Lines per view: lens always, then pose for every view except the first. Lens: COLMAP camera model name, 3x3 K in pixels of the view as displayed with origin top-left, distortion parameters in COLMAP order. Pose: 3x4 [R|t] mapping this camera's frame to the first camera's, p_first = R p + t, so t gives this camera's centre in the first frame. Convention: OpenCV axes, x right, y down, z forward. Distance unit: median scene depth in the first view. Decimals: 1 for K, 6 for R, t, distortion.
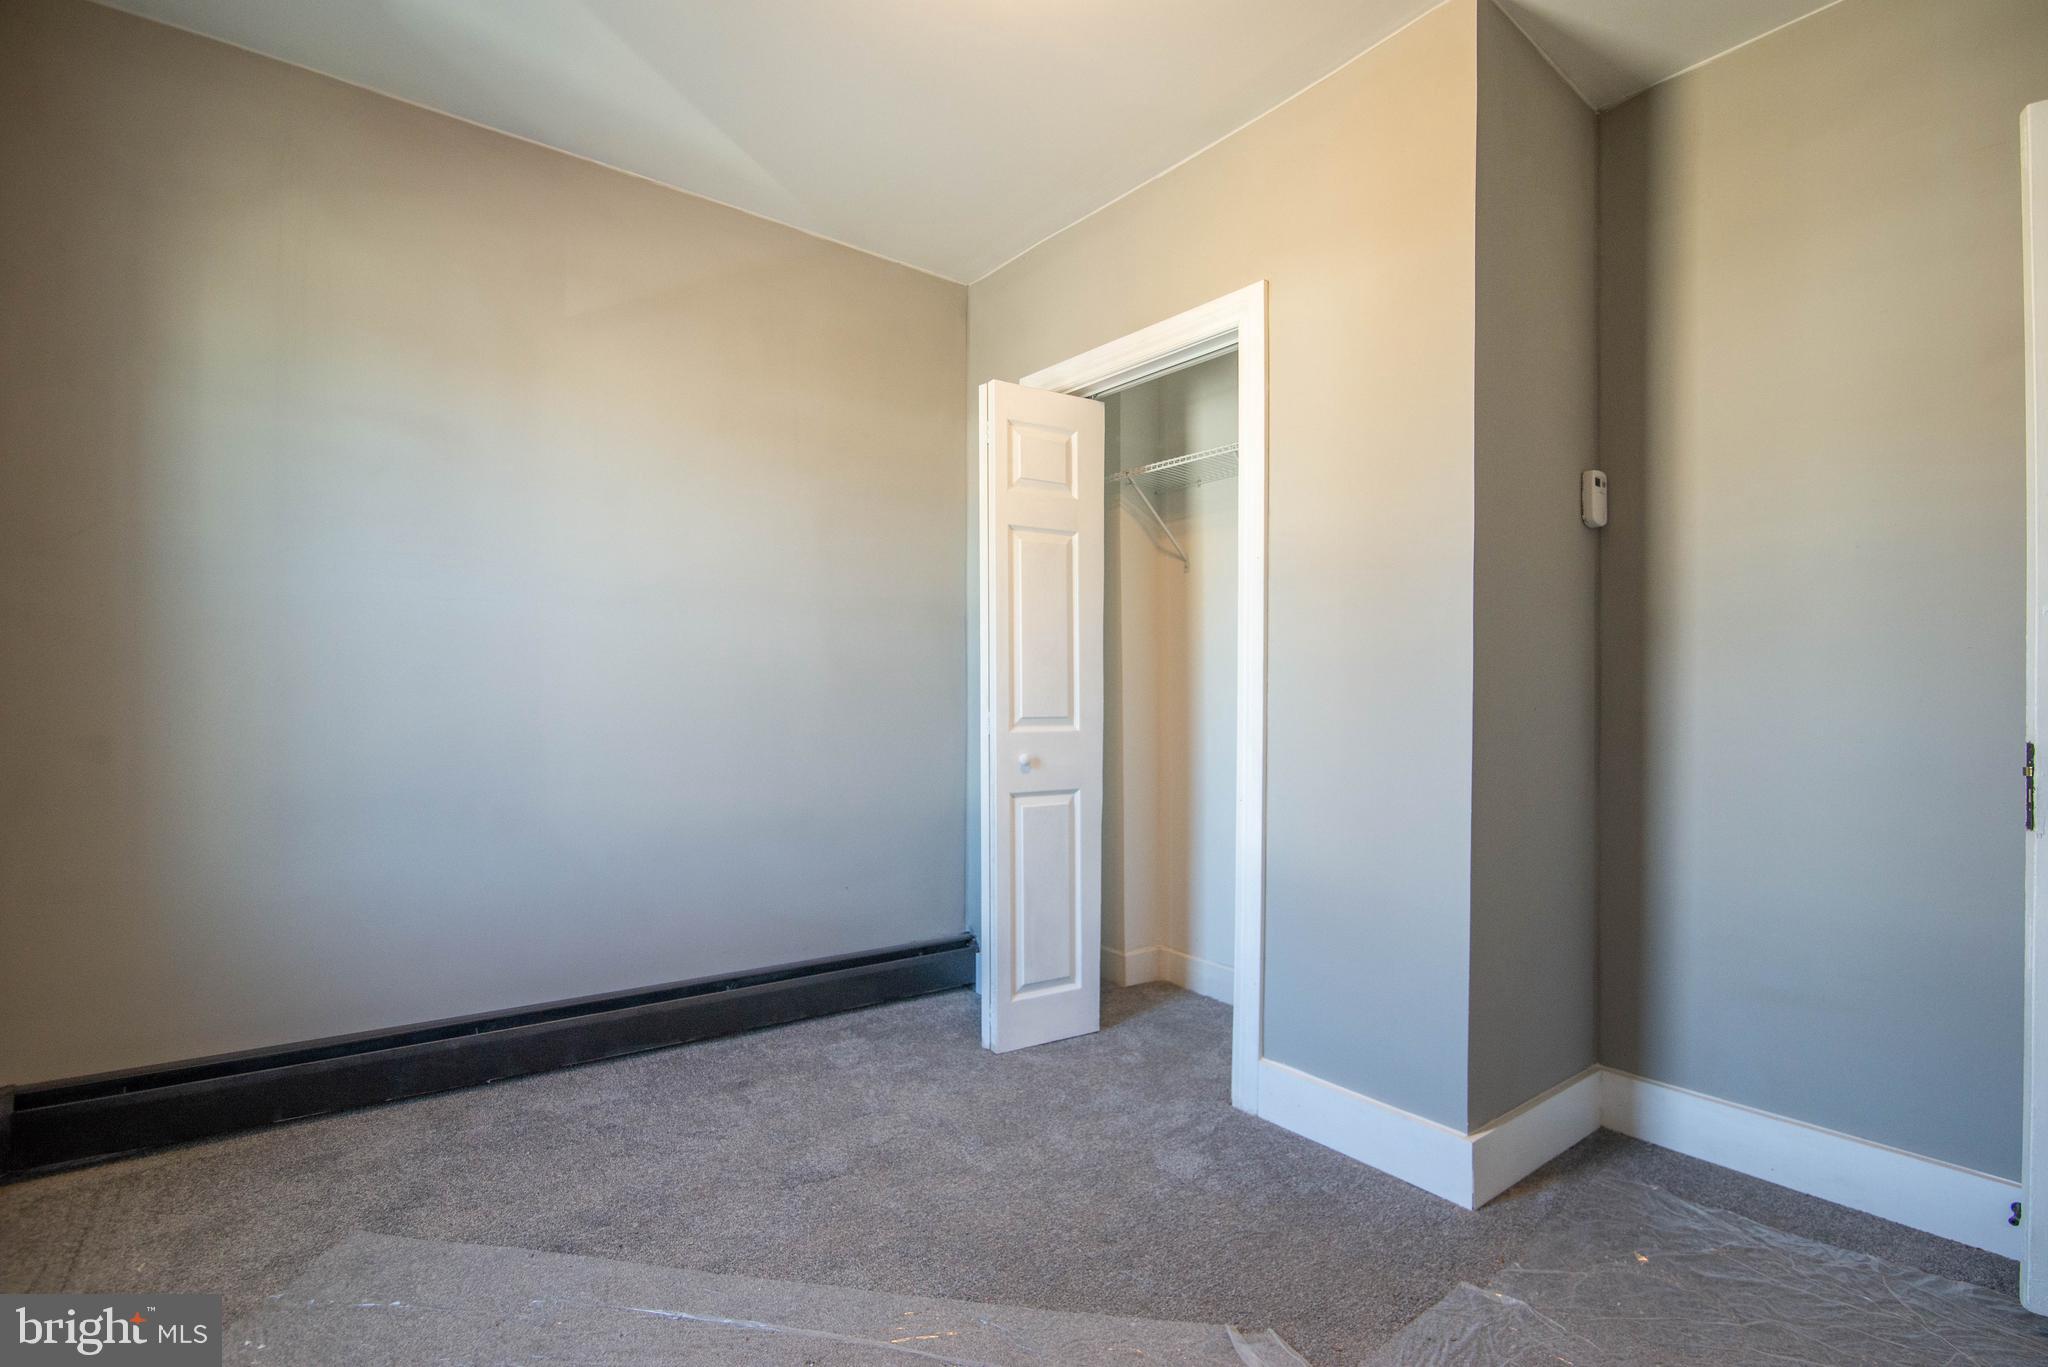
lens RADIAL K [[941.7, 0, 1033.3], [0, 941.7, 696.1], [0, 0, 1]] dist [-0.018359, 0.001051]
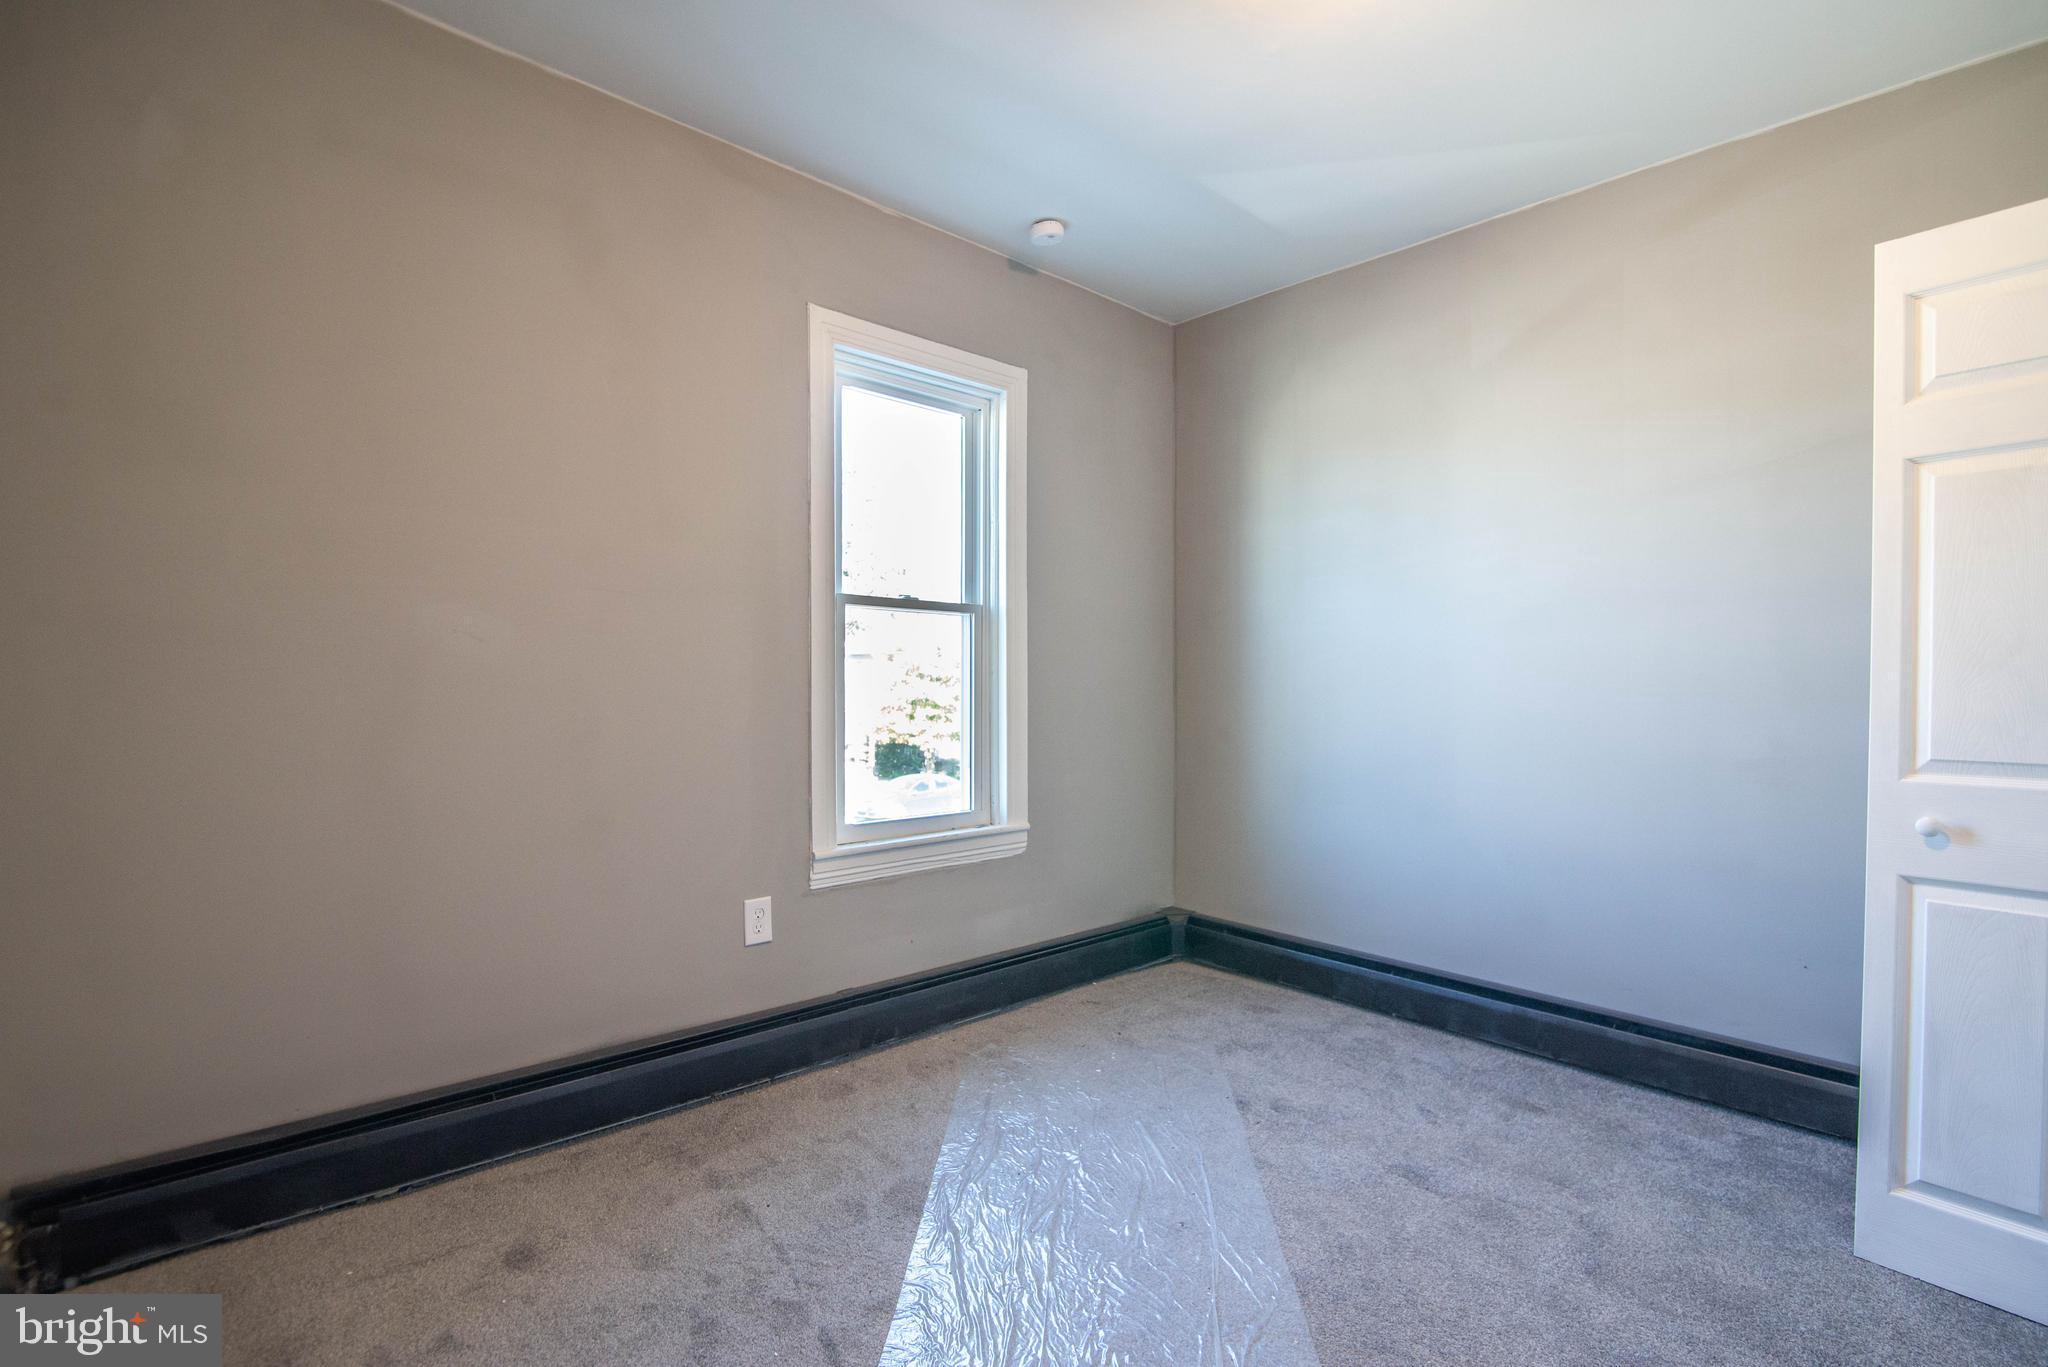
lens RADIAL K [[941.7, 0, 1033.3], [0, 941.7, 696.1], [0, 0, 1]] dist [-0.018359, 0.001051]
pose [[0.106967, 0.010595, -0.994206, 0.568567], [-0.004619, 0.999938, 0.010159, -0.024394], [0.994252, 0.003506, 0.107009, 0.352860]]
